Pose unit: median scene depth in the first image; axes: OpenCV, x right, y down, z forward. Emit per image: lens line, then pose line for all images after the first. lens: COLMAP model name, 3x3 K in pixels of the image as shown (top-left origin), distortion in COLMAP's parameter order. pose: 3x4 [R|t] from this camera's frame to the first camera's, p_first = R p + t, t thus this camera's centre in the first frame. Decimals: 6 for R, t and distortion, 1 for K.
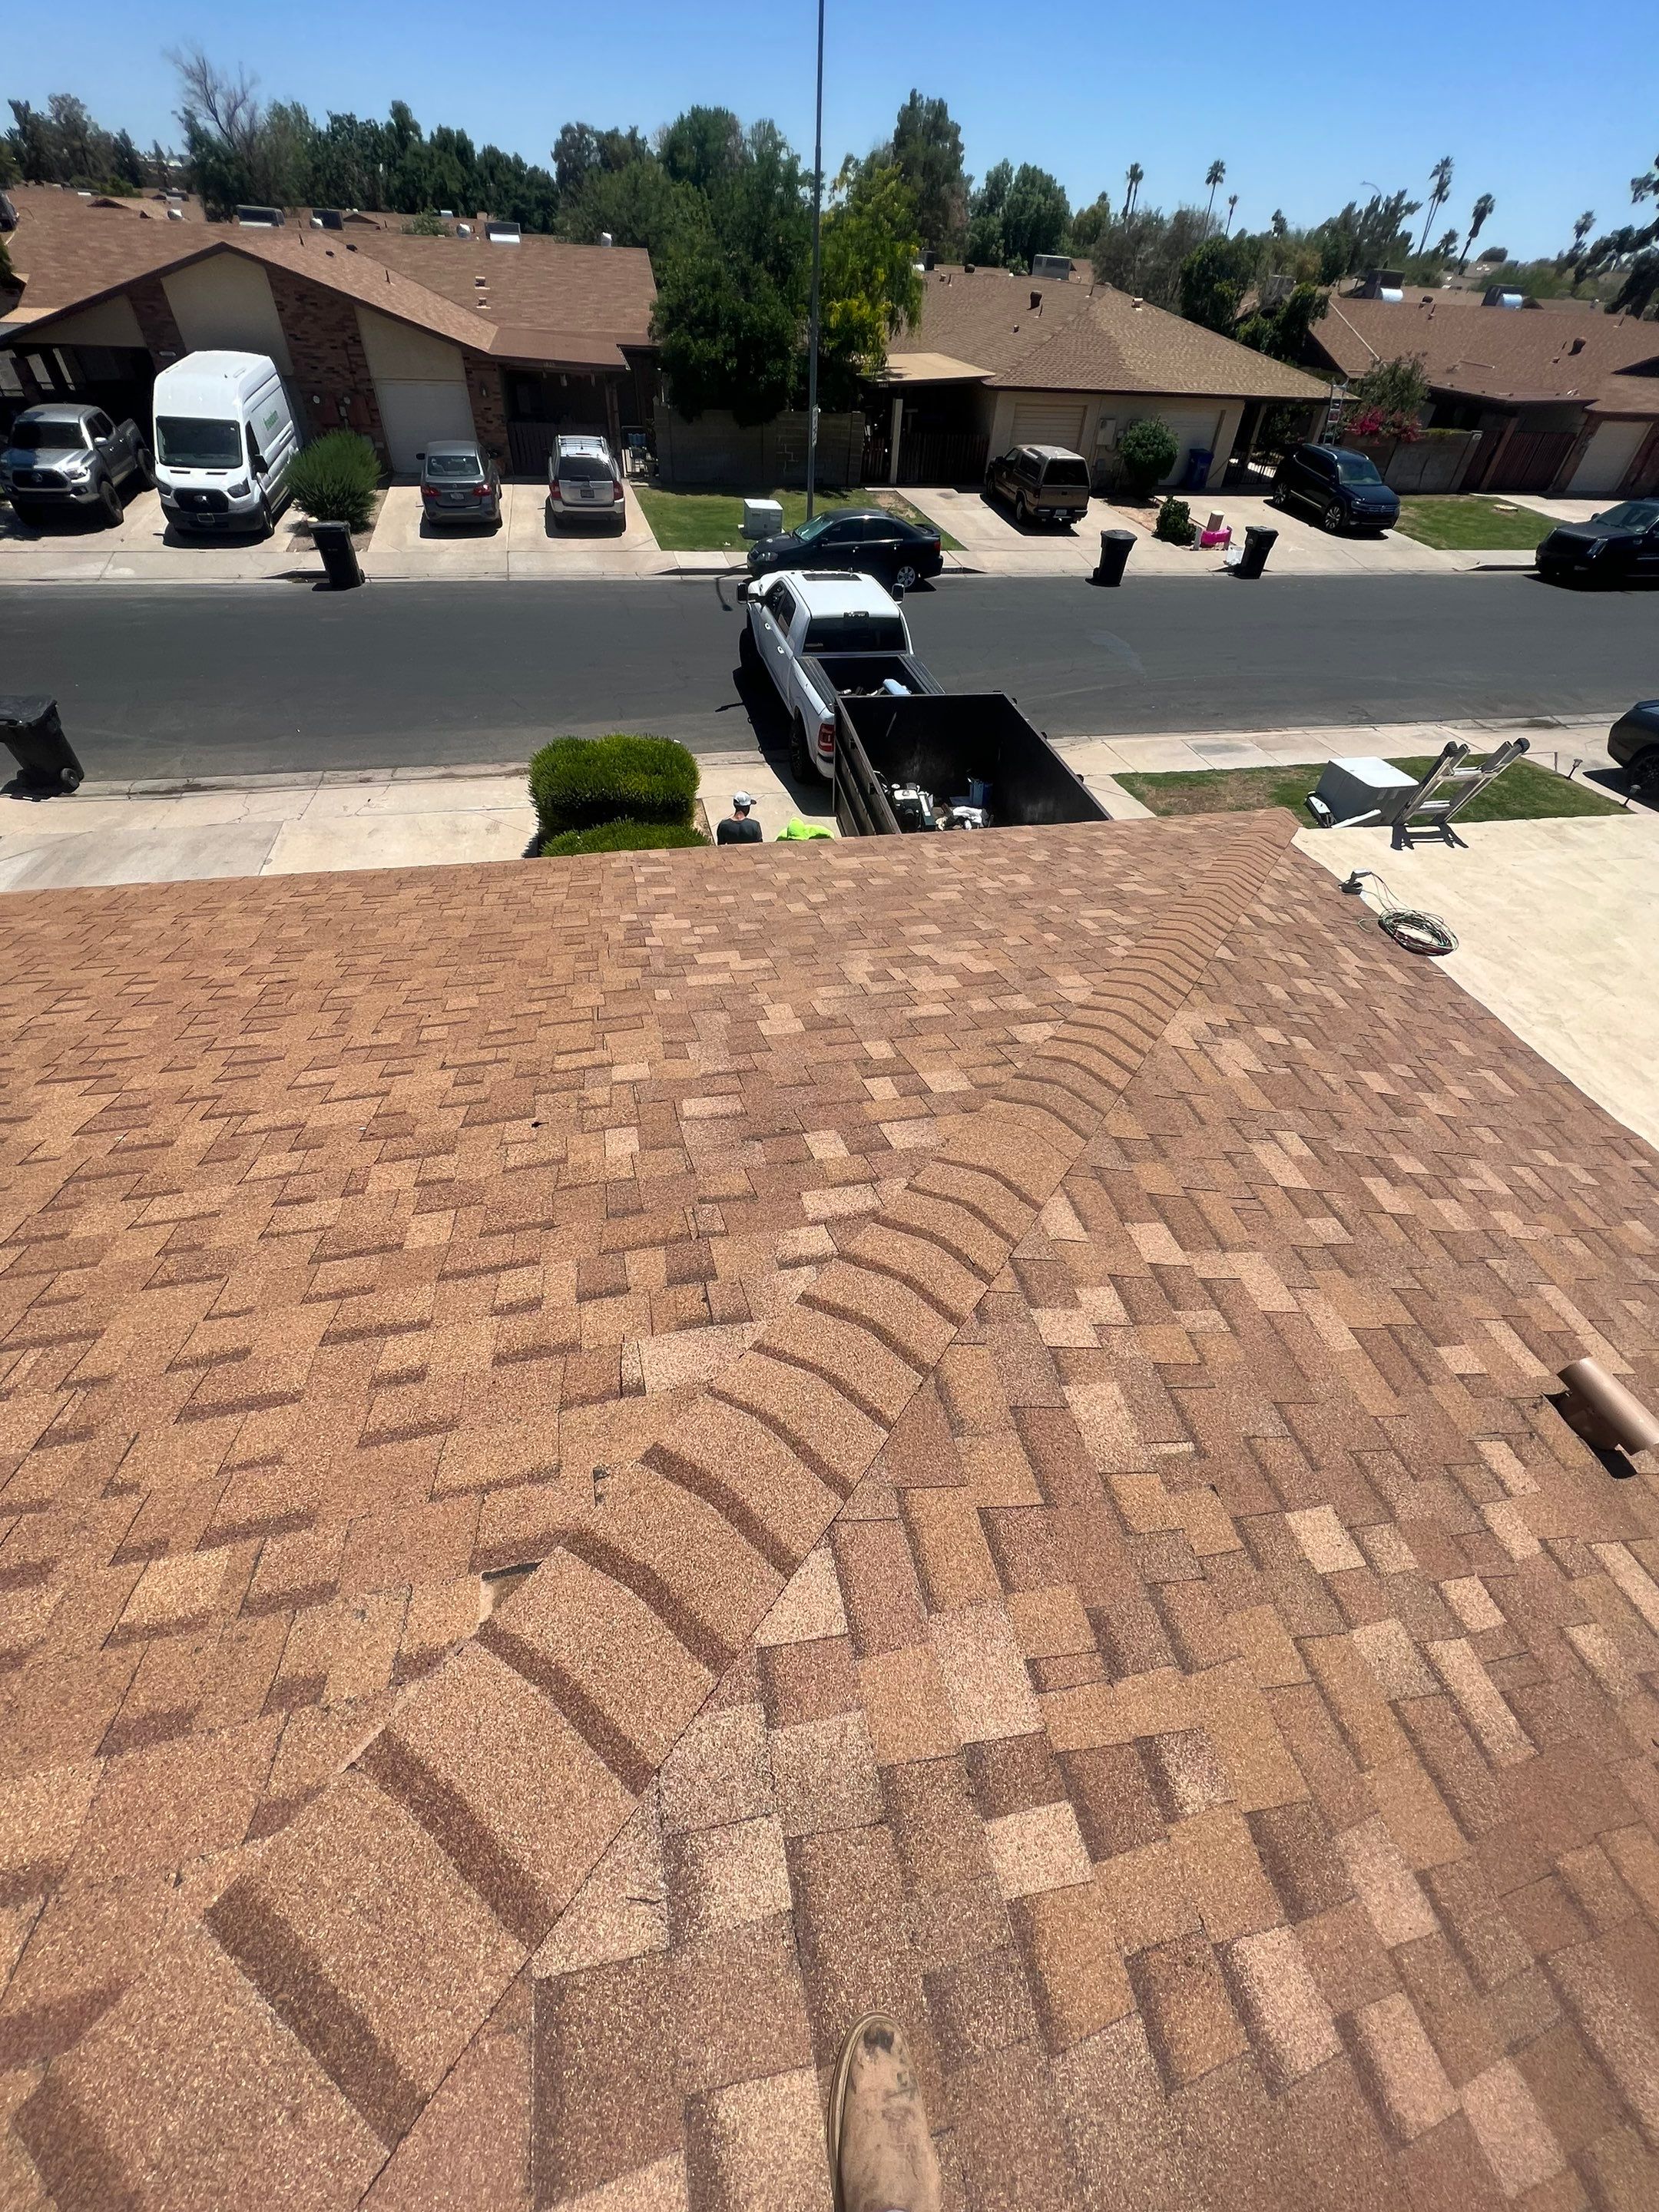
lens RADIAL K [[885.5, 0, 839.4], [0, 885.5, 1109.0], [0, 0, 1]] dist [-0.003405, 0.000808]
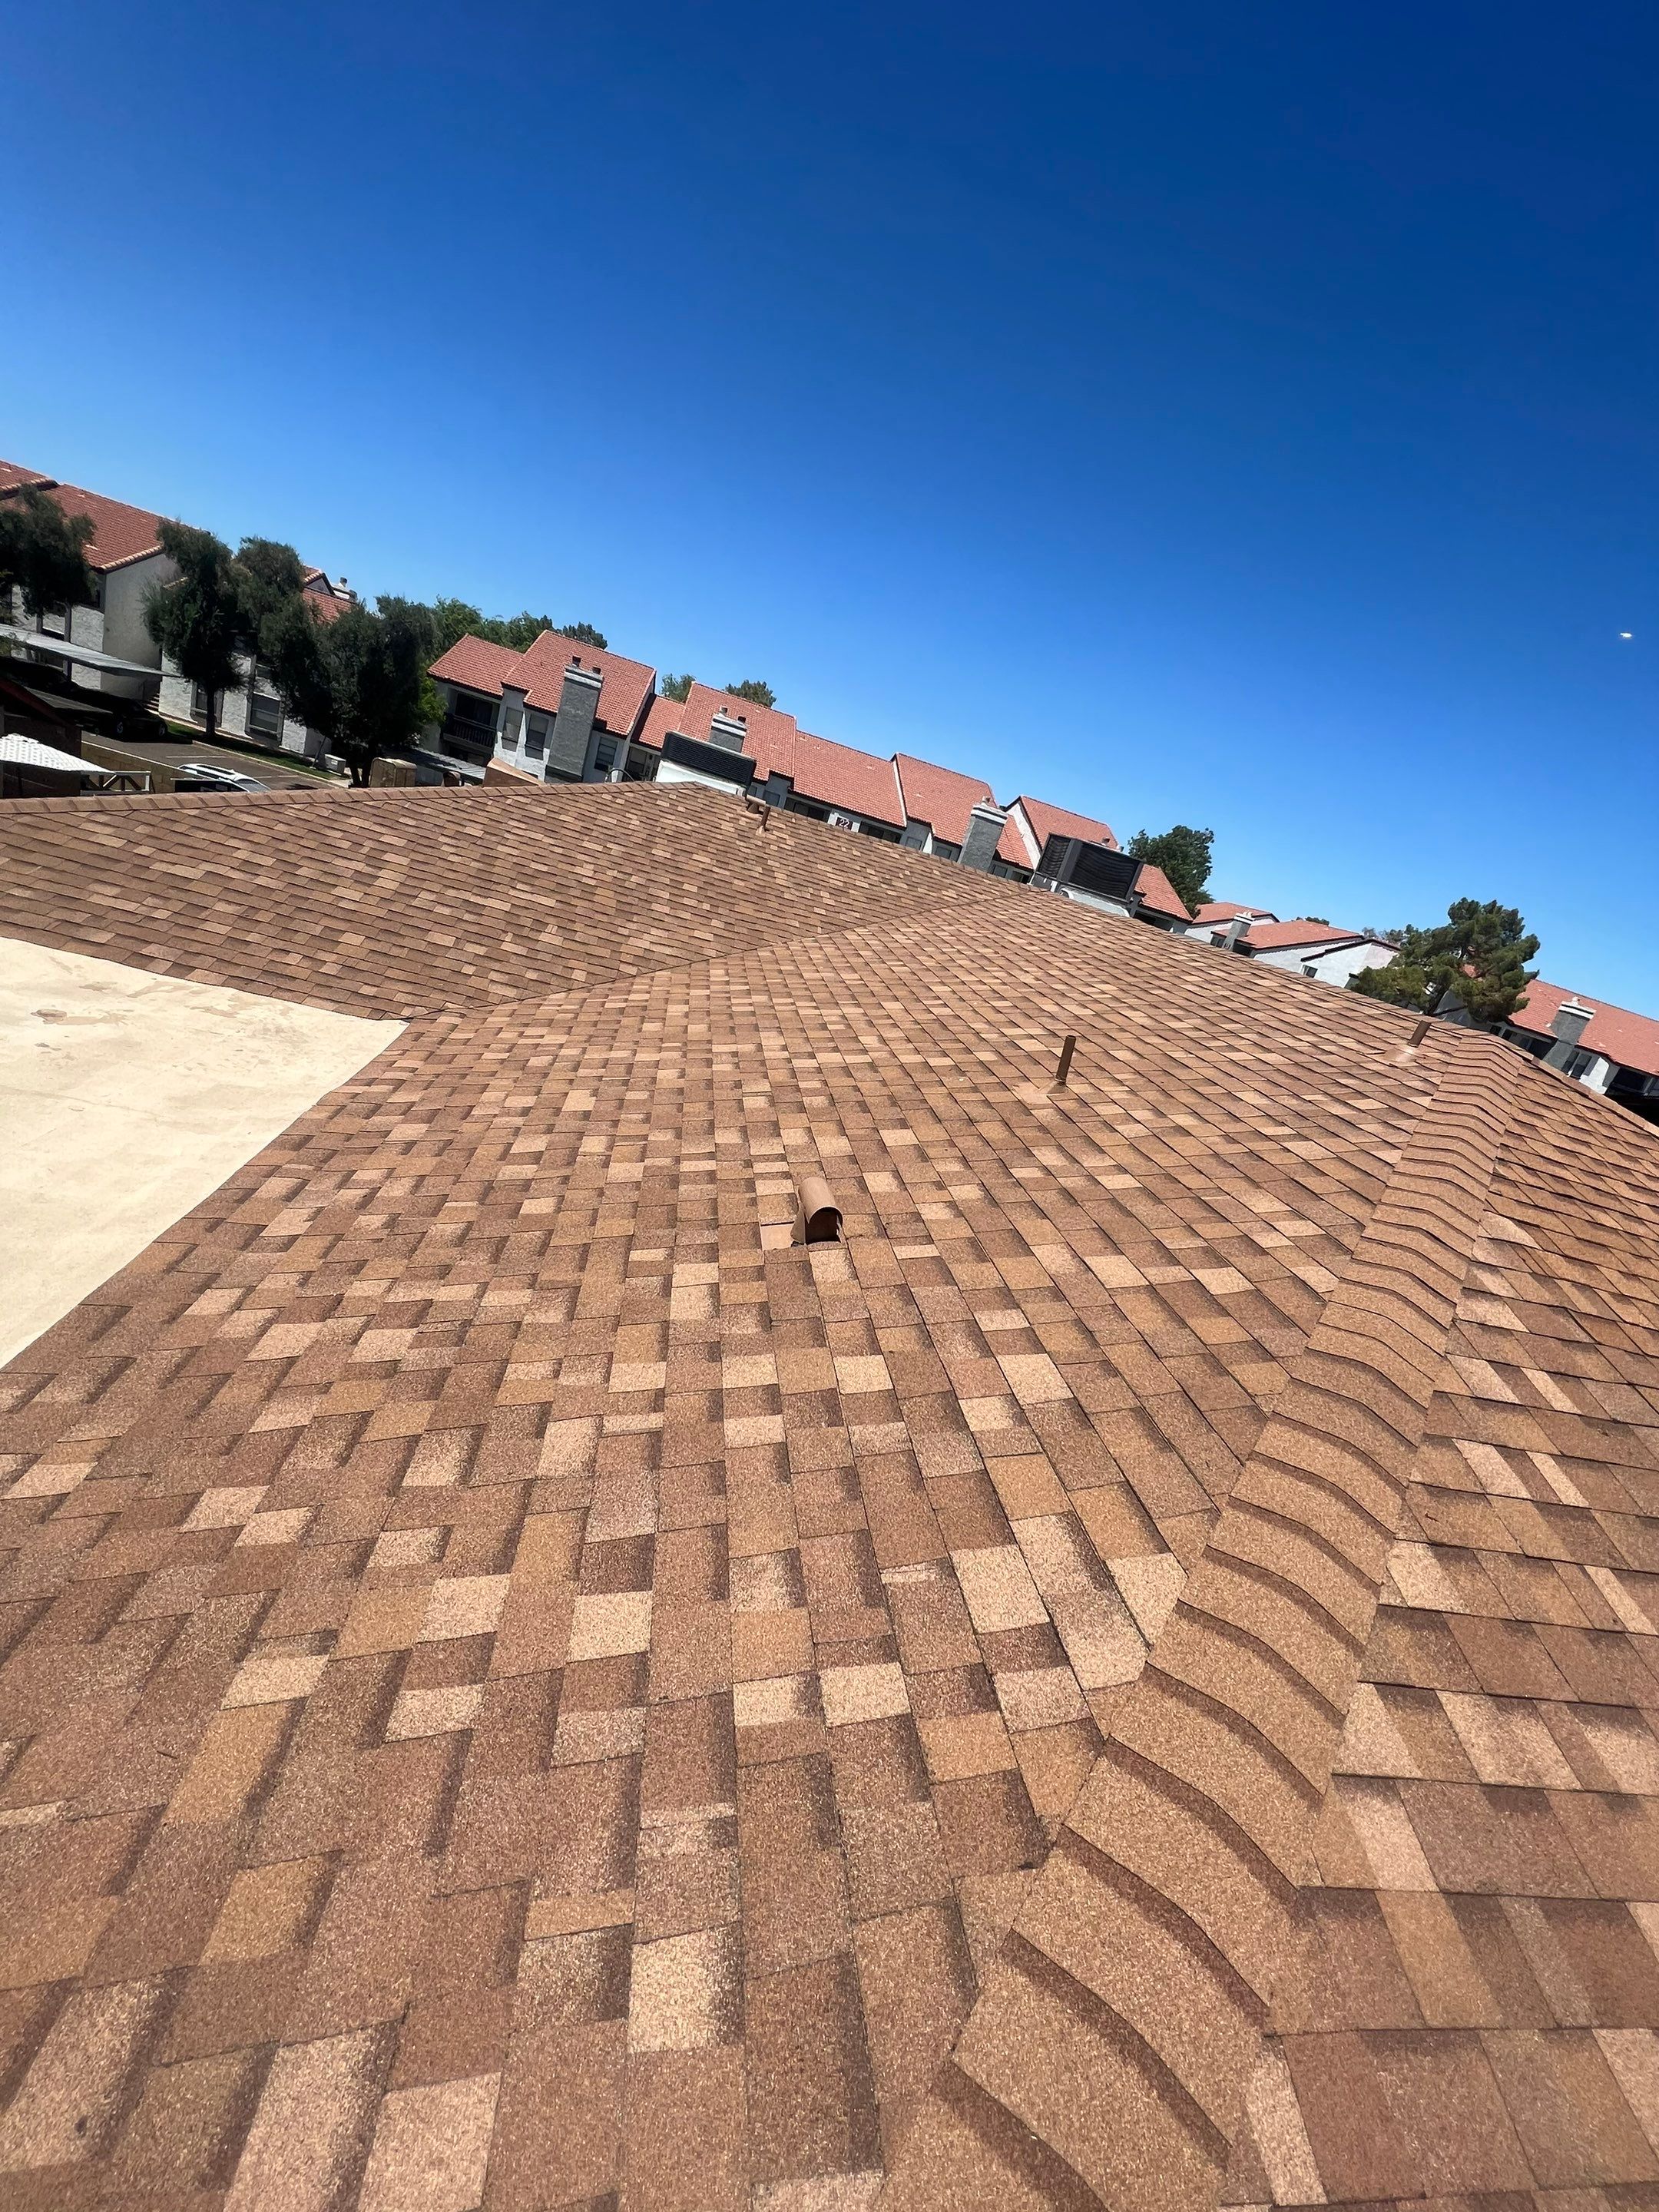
lens RADIAL K [[885.5, 0, 837.0], [0, 885.5, 1114.6], [0, 0, 1]] dist [-0.003405, 0.000808]
pose [[-0.937656, -0.346373, -0.028767, 0.094037], [-0.183512, 0.423086, 0.887311, -0.089470], [-0.295170, 0.837272, -0.460272, 0.148718]]
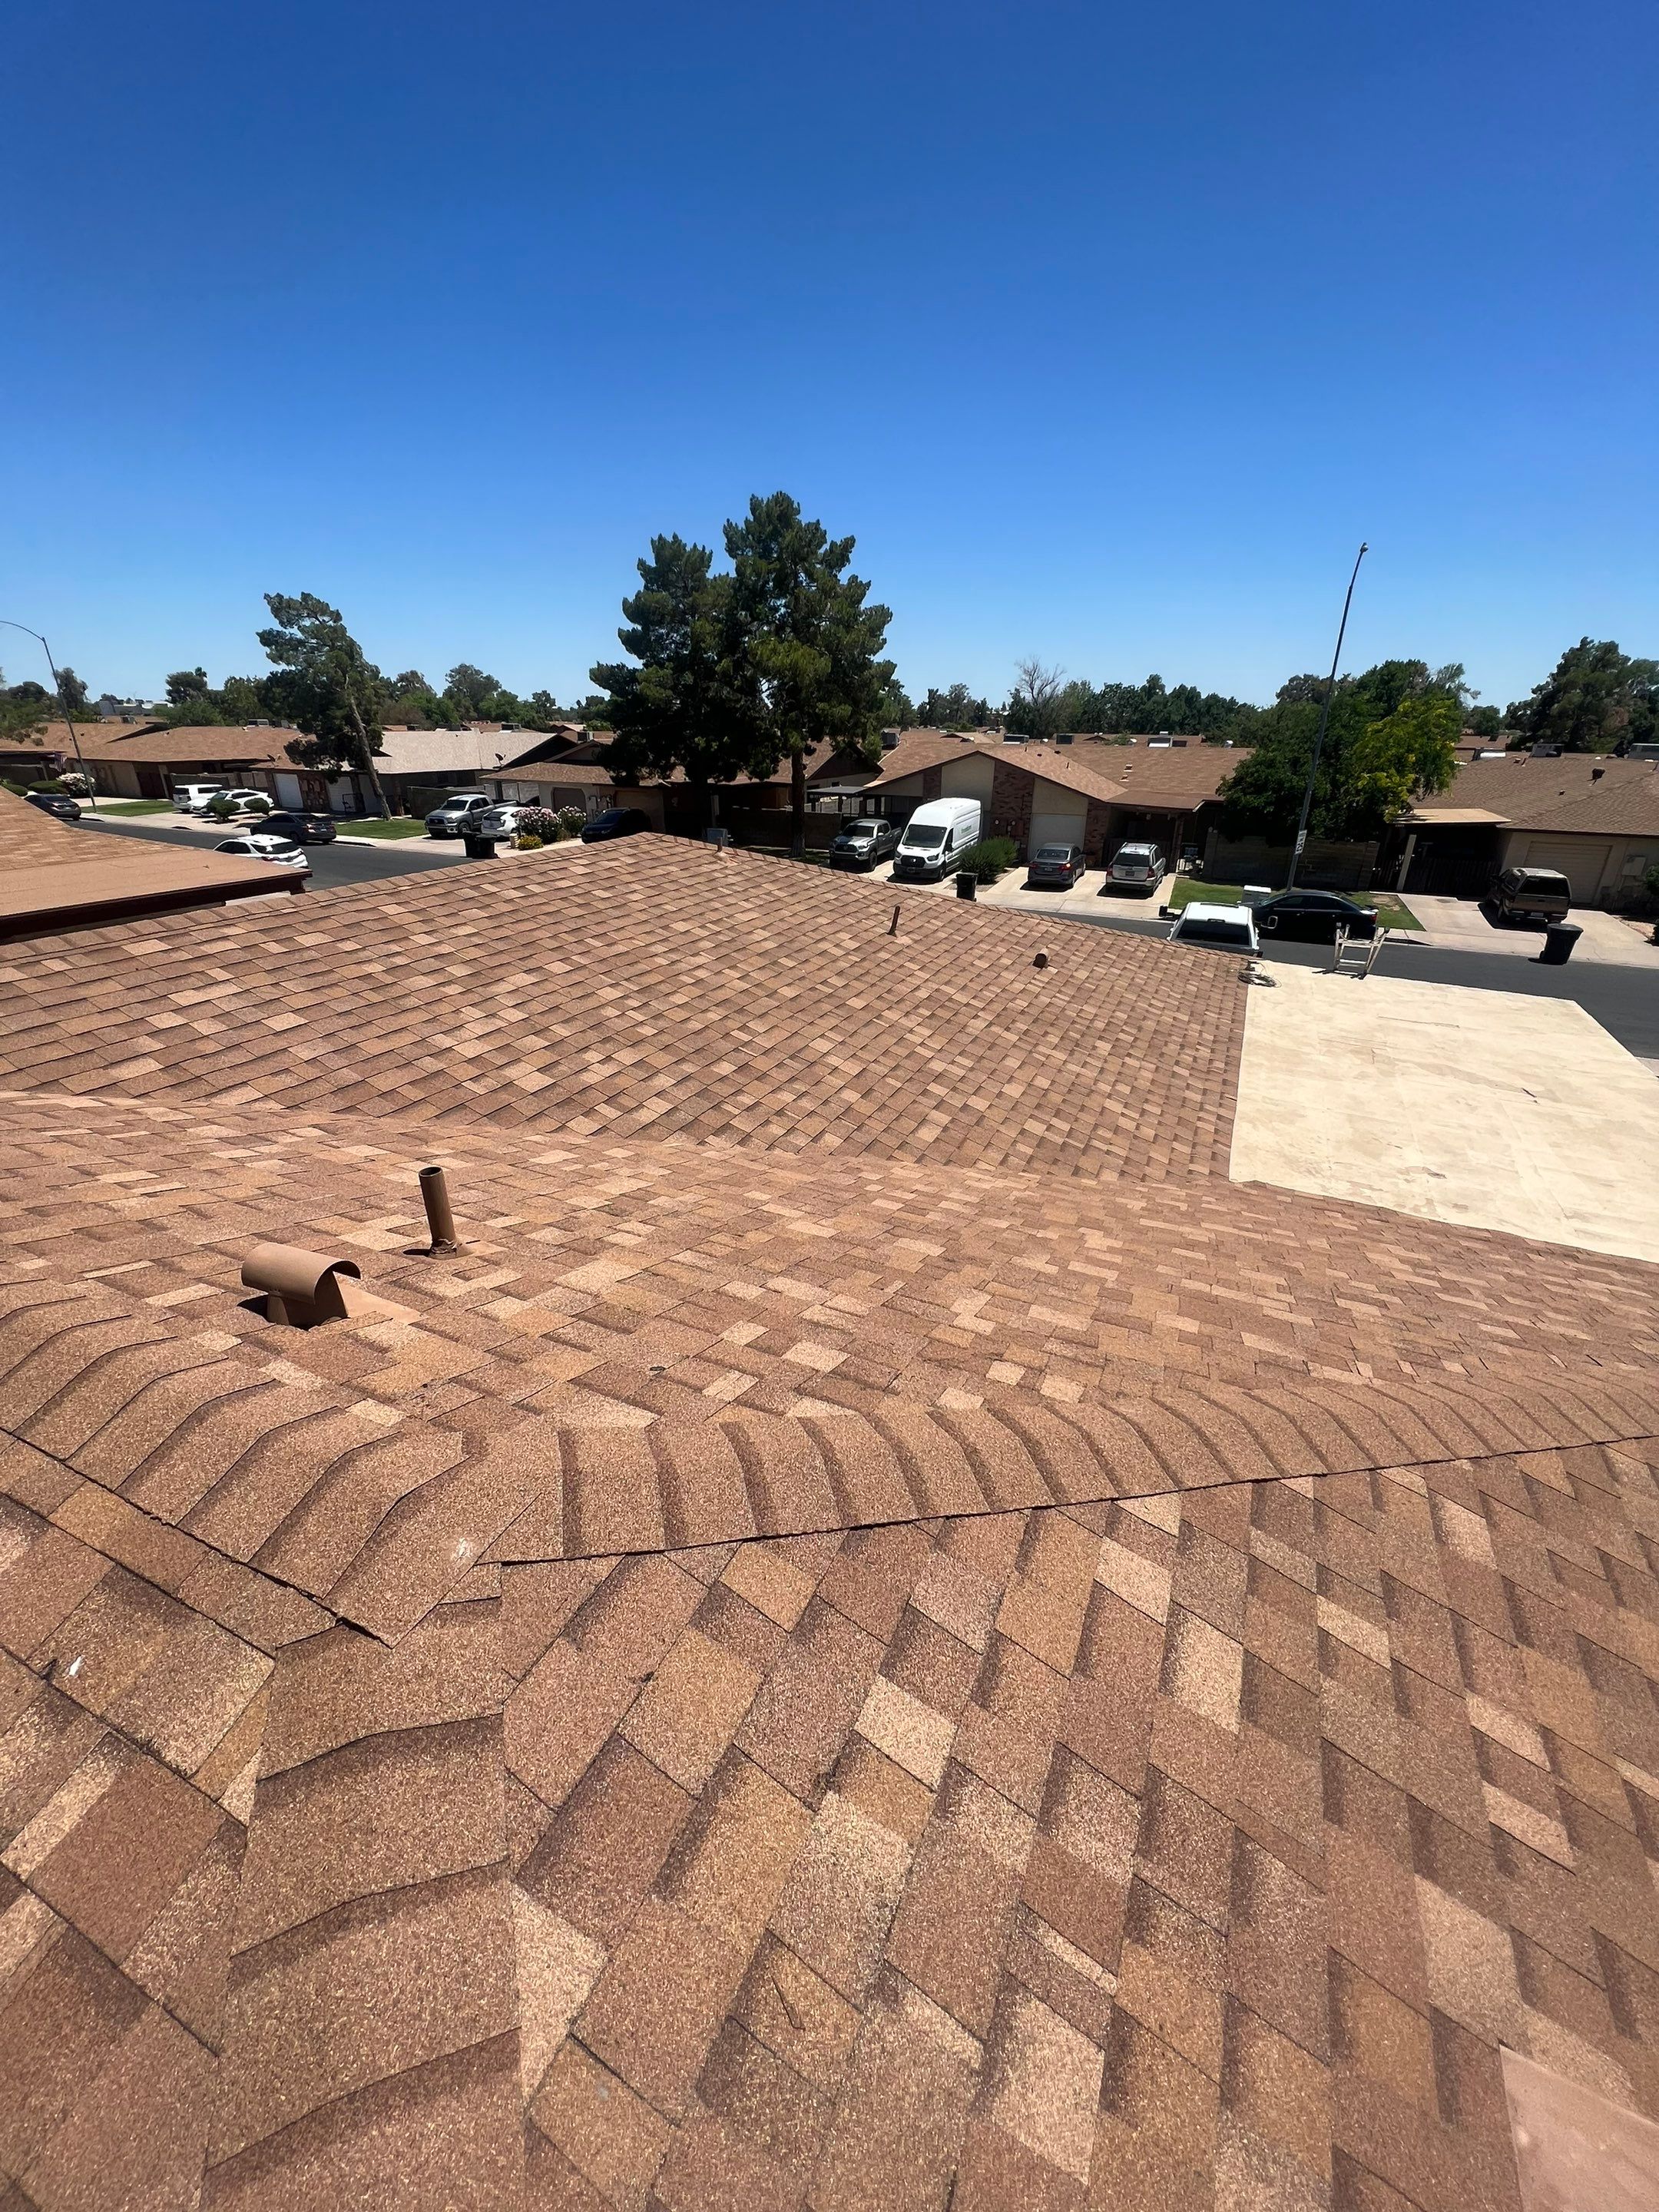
lens RADIAL K [[885.5, 0, 824.5], [0, 885.5, 1114.8], [0, 0, 1]] dist [-0.003405, 0.000808]
pose [[0.785156, 0.214228, -0.581066, 0.265776], [-0.416912, 0.876651, -0.240141, 0.244730], [0.457947, 0.430801, 0.777621, -0.239744]]
